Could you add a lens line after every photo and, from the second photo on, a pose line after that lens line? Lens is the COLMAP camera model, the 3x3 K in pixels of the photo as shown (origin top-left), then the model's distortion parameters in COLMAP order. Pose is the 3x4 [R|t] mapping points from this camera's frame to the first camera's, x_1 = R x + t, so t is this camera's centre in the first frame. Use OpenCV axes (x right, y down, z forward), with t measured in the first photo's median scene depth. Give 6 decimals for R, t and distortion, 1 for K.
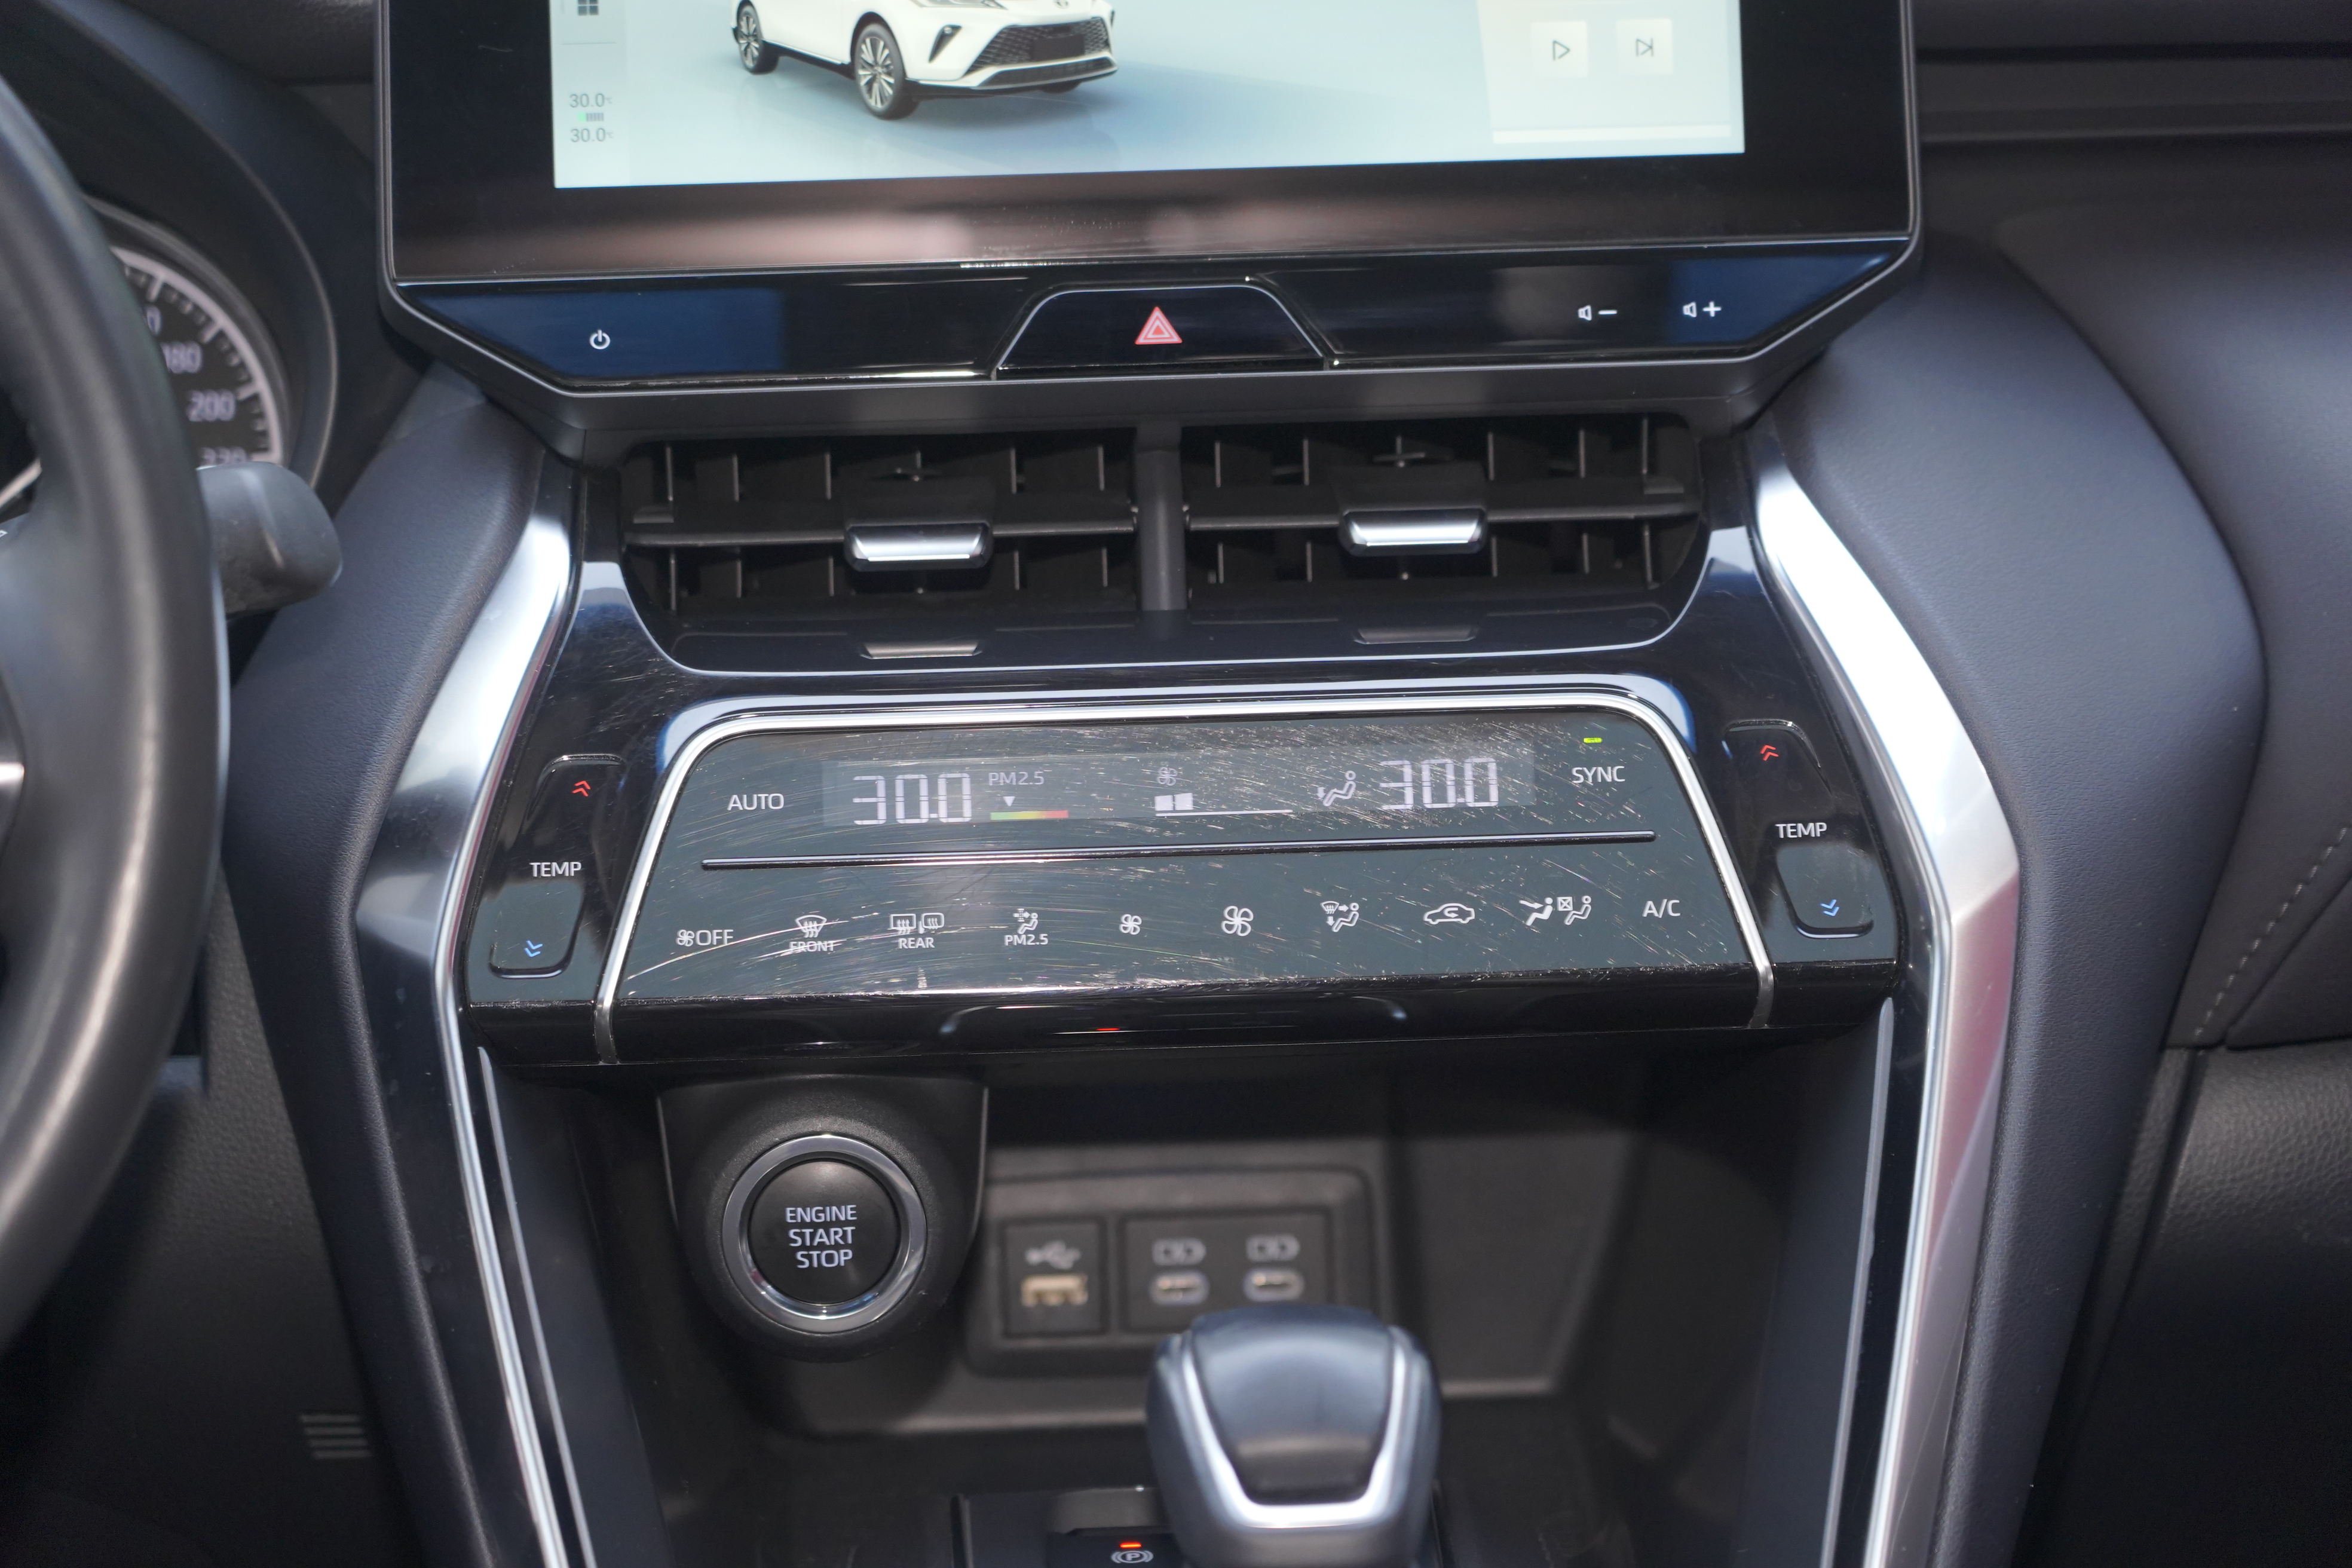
lens RADIAL K [[5988.8, 0, 1153.7], [0, 5988.8, 804.9], [0, 0, 1]] dist [-0.050482, 0.000000]
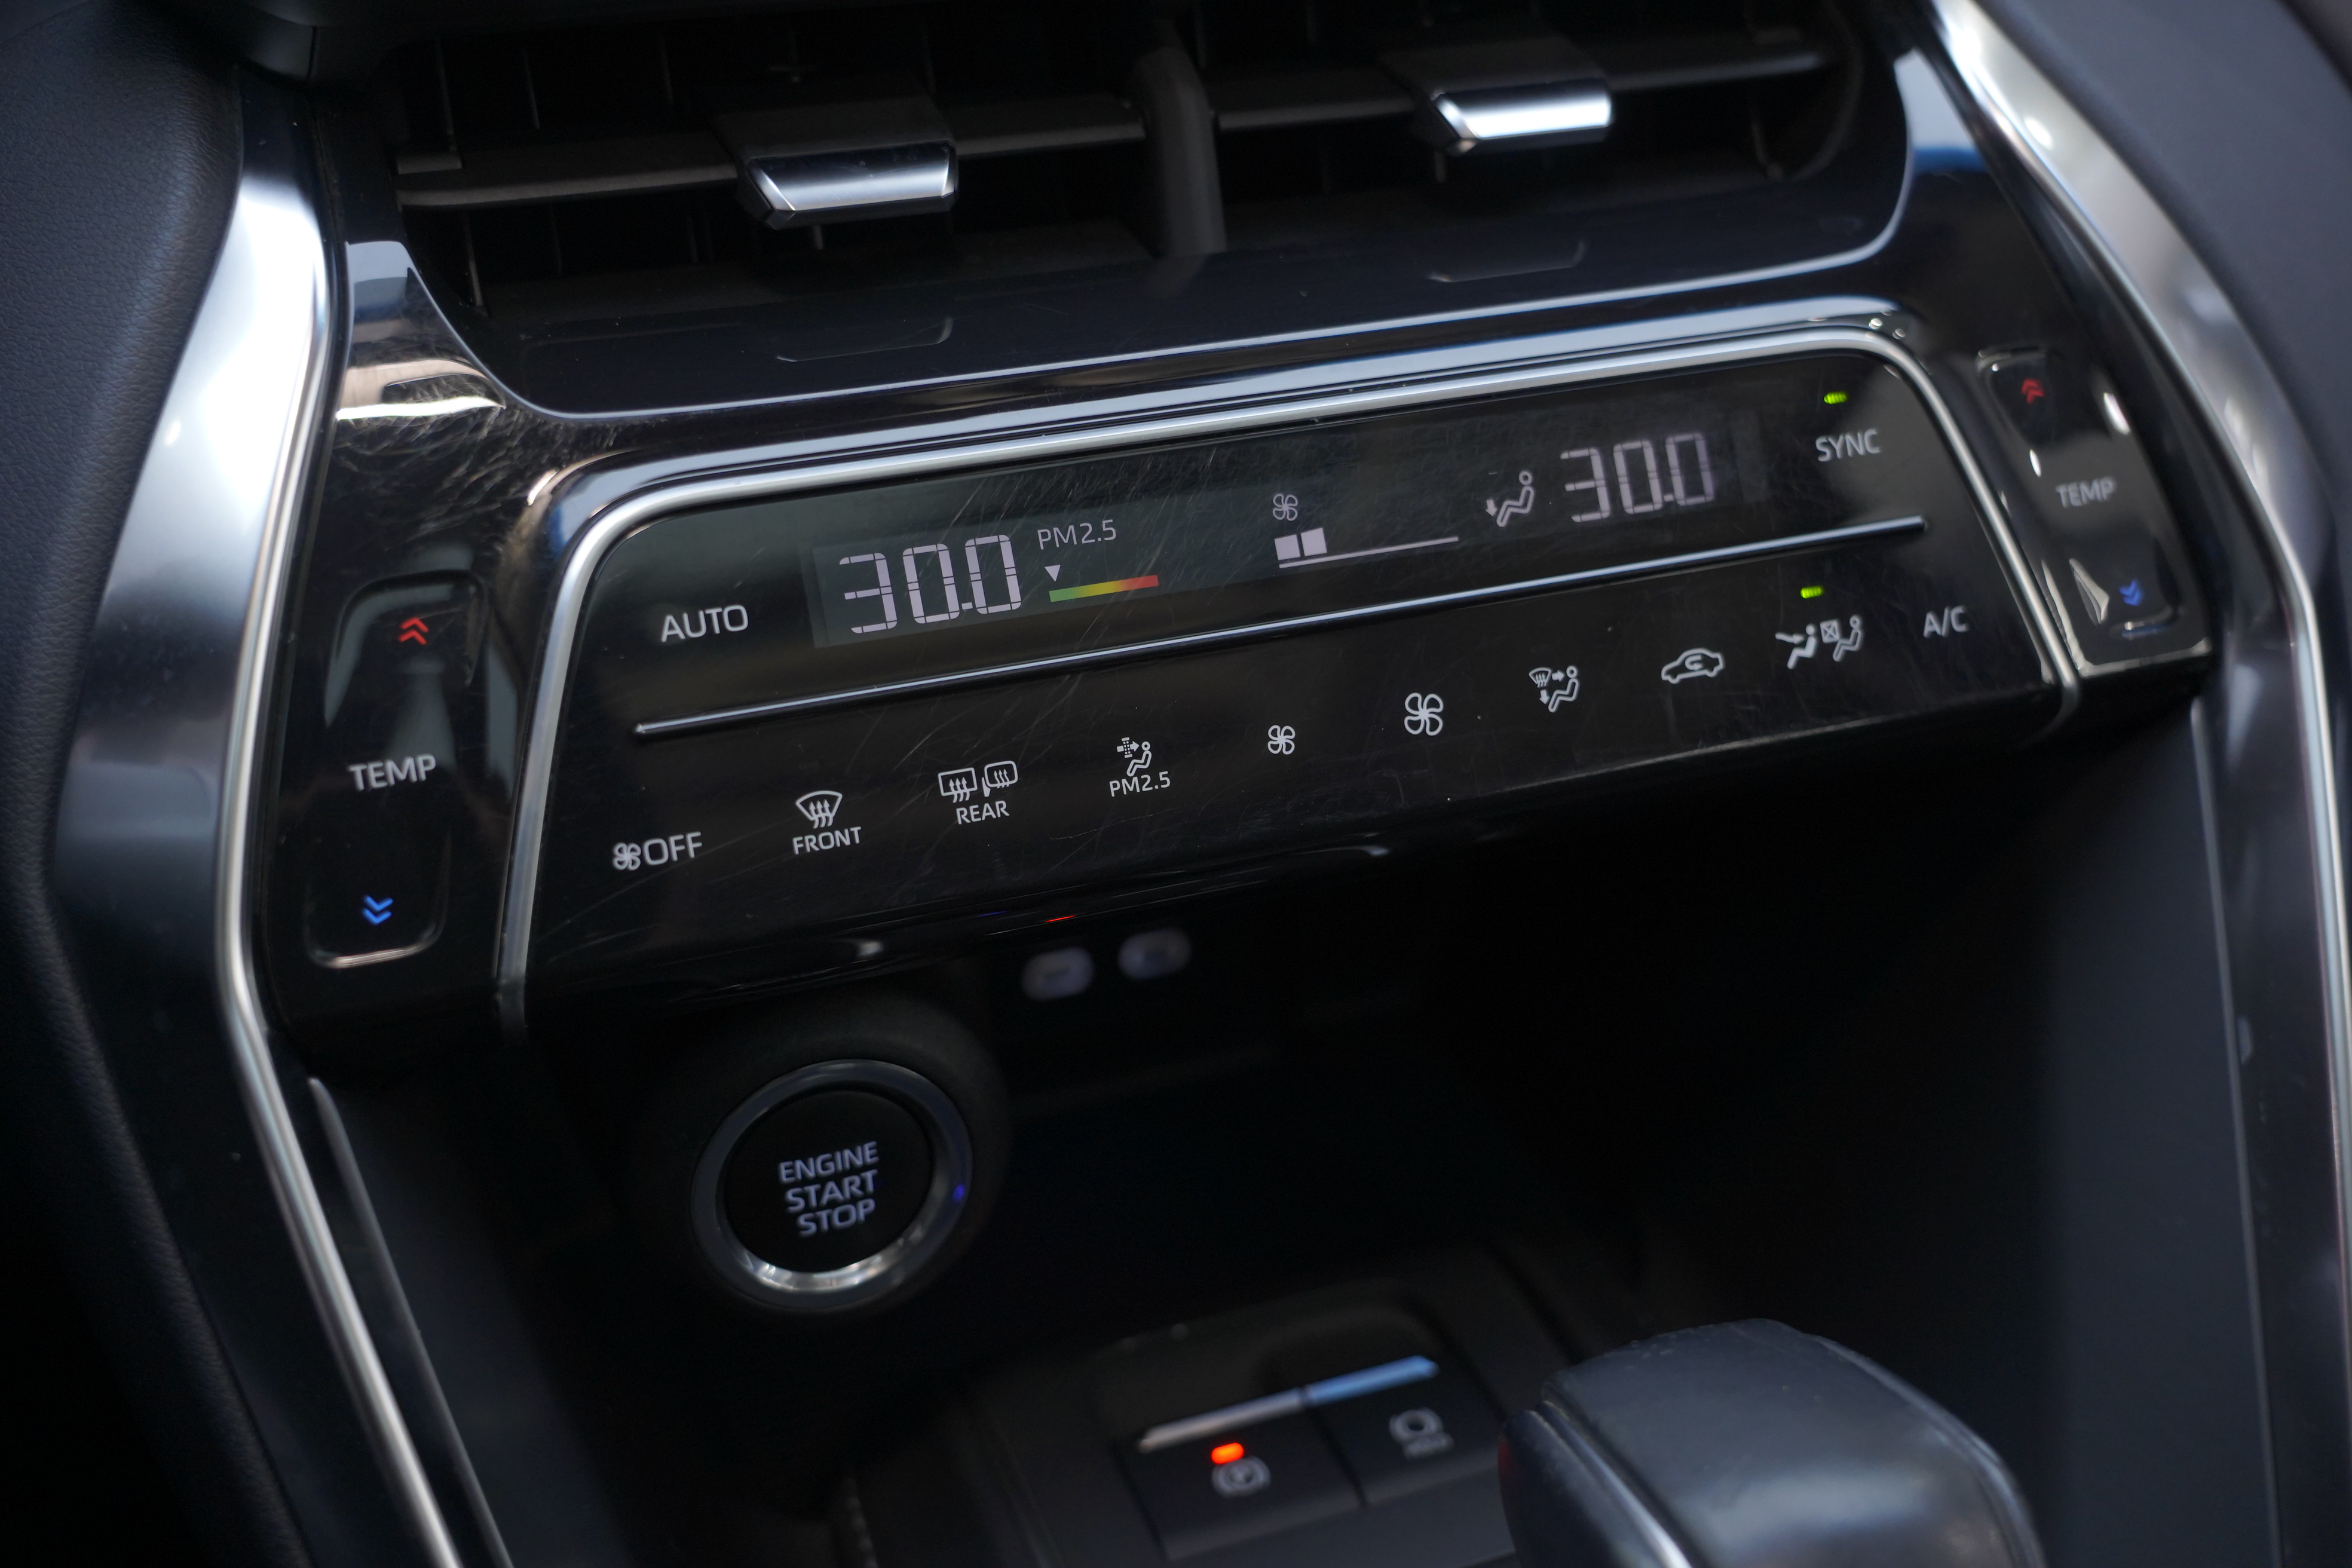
lens RADIAL K [[2530.2, 0, 1158.5], [0, 2530.2, 788.7], [0, 0, 1]] dist [0.020397, 0.000000]
pose [[0.951854, -0.134599, 0.275422, -0.096128], [0.068641, 0.969220, 0.236435, -0.043182], [-0.298768, -0.206146, 0.931795, 0.727336]]
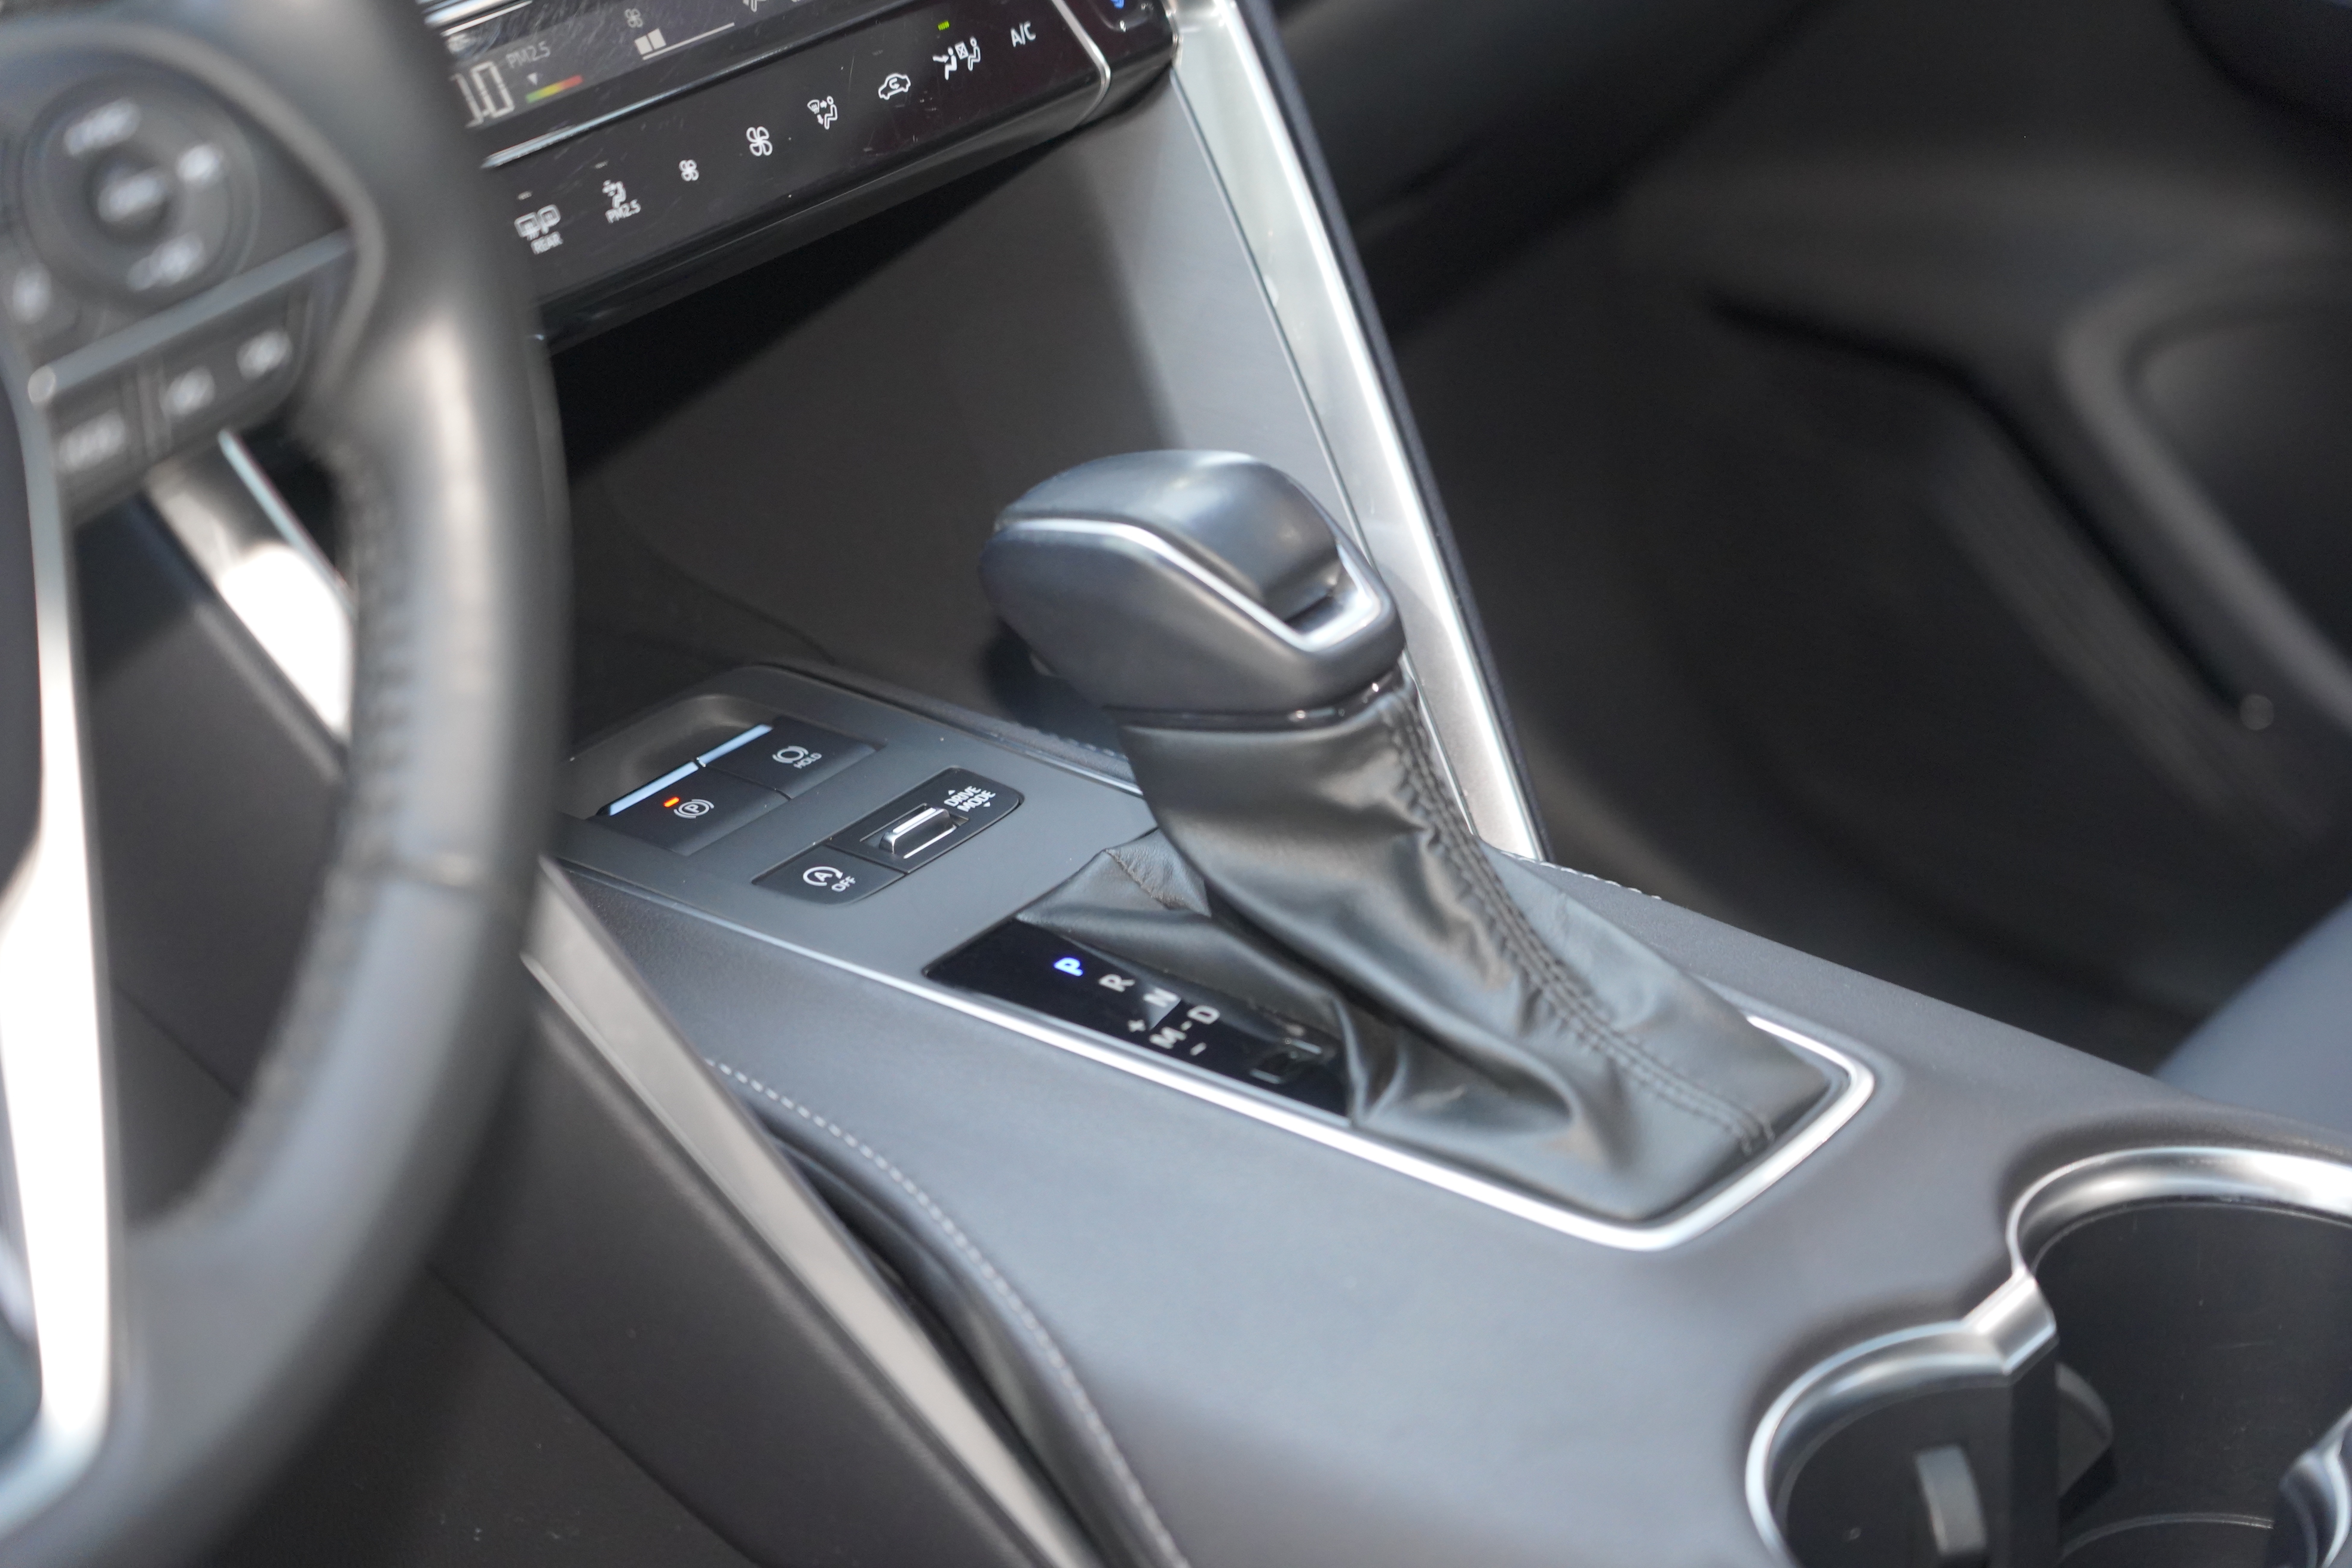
lens RADIAL K [[5580.4, 0, 1167.9], [0, 5580.4, 781.1], [0, 0, 1]] dist [-0.046439, 0.000000]
pose [[0.621831, -0.318651, 0.715394, -0.629712], [0.204521, 0.947855, 0.244421, -0.090729], [-0.755975, -0.005675, 0.654576, 0.342934]]
